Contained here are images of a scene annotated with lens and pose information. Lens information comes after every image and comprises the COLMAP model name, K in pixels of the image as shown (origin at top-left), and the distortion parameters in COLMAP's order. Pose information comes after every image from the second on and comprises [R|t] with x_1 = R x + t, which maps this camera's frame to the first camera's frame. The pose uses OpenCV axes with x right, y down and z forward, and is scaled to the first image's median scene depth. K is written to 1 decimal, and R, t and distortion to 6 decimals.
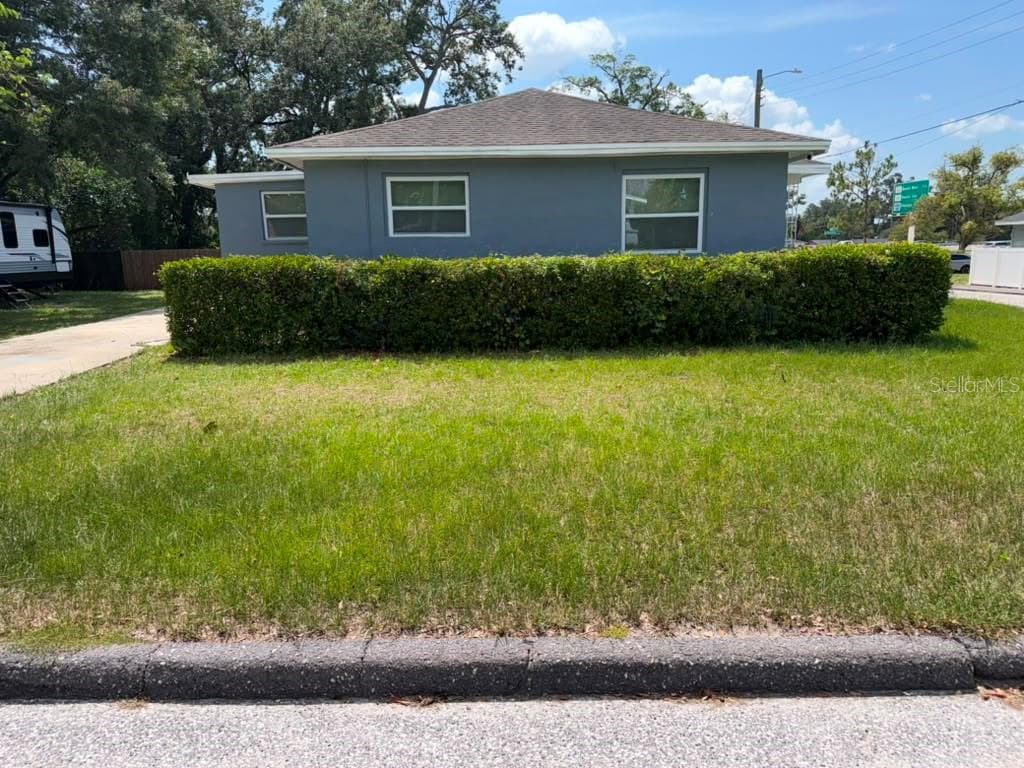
lens RADIAL K [[712.8, 0, 512.1], [0, 712.8, 395.3], [0, 0, 1]] dist [0.078937, -0.103183]
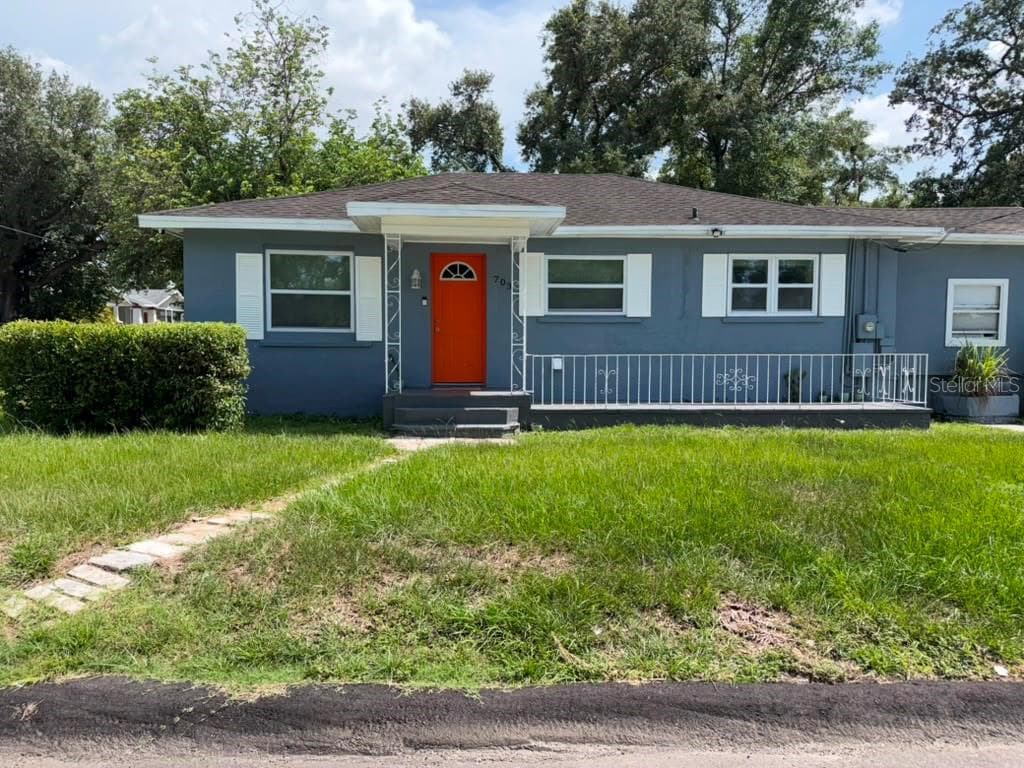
lens RADIAL K [[712.8, 0, 512.1], [0, 712.8, 395.3], [0, 0, 1]] dist [0.078937, -0.103183]
pose [[0.034275, 0.090774, -0.995282, 1.345929], [-0.203355, 0.975667, 0.081982, -0.294726], [0.978505, 0.199585, 0.051901, 1.457913]]
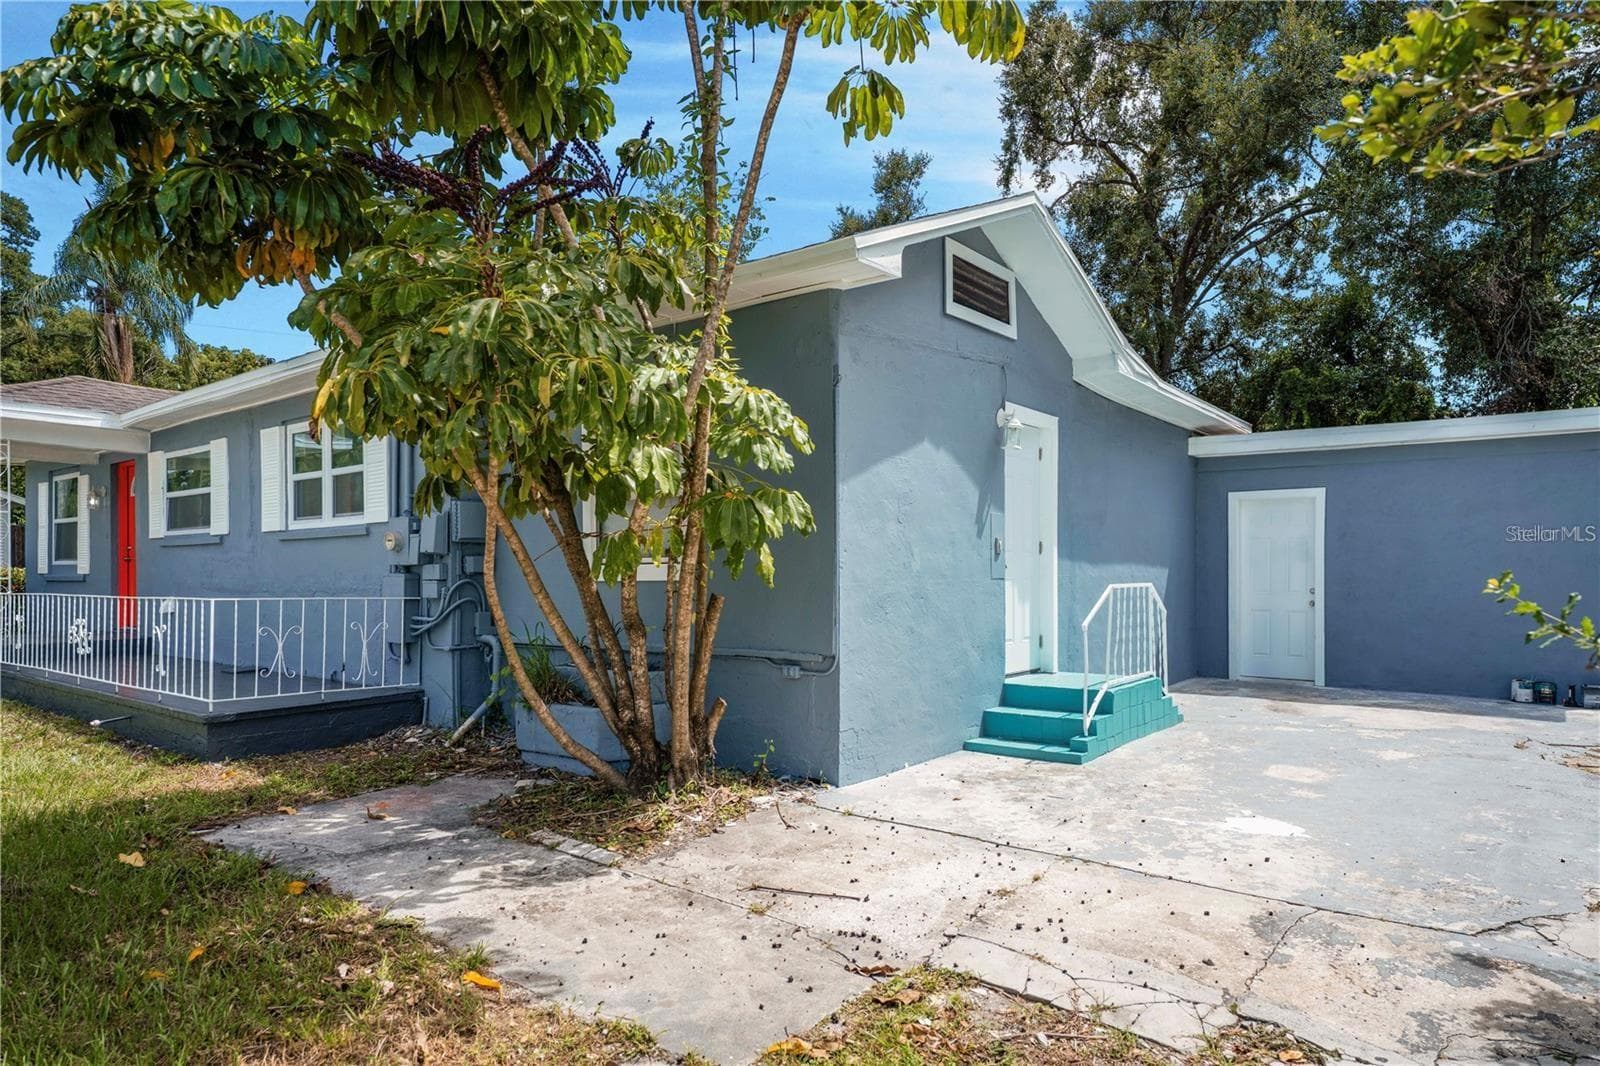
lens RADIAL K [[967.6, 0, 795.8], [0, 967.6, 569.6], [0, 0, 1]] dist [0.008494, 0.000295]
pose [[-0.658496, 0.021605, -0.752274, 0.630042], [-0.134269, 0.980178, 0.145682, -0.536820], [0.740510, 0.196938, -0.642542, 2.691586]]
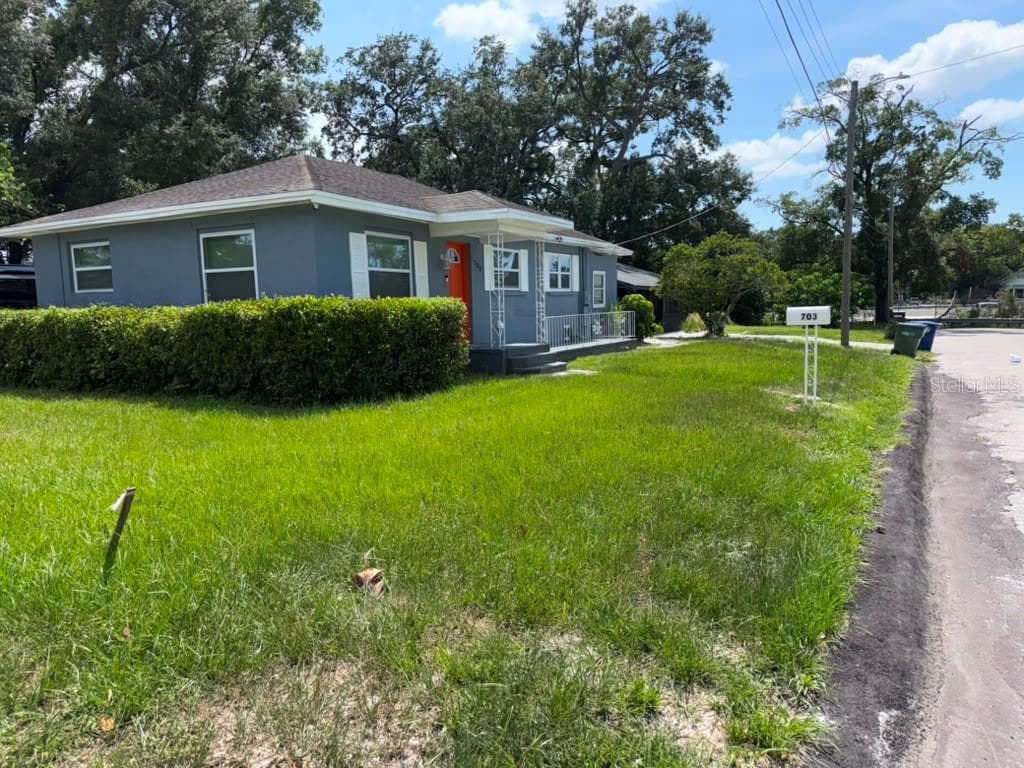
lens RADIAL K [[699.8, 0, 507.0], [0, 699.8, 410.9], [0, 0, 1]] dist [0.070669, -0.110663]
pose [[0.855853, 0.075247, -0.511717, 1.074794], [-0.096212, 0.995254, -0.014565, -0.068993], [0.508192, 0.061699, 0.859031, 0.329429]]
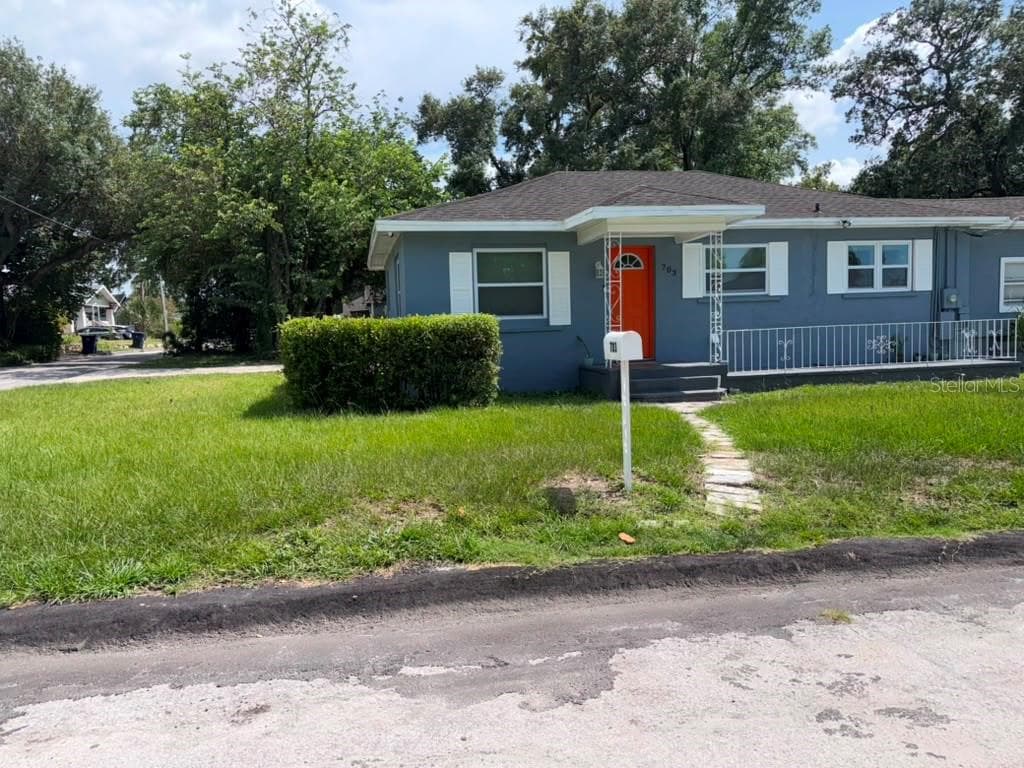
lens RADIAL K [[720.6, 0, 512.0], [0, 720.6, 384.0], [0, 0, 1]] dist [0.081172, -0.120986]
pose [[0.173991, 0.090587, -0.980572, 1.463590], [-0.165684, 0.984258, 0.061529, -0.209698], [0.970709, 0.151760, 0.186261, 1.012300]]
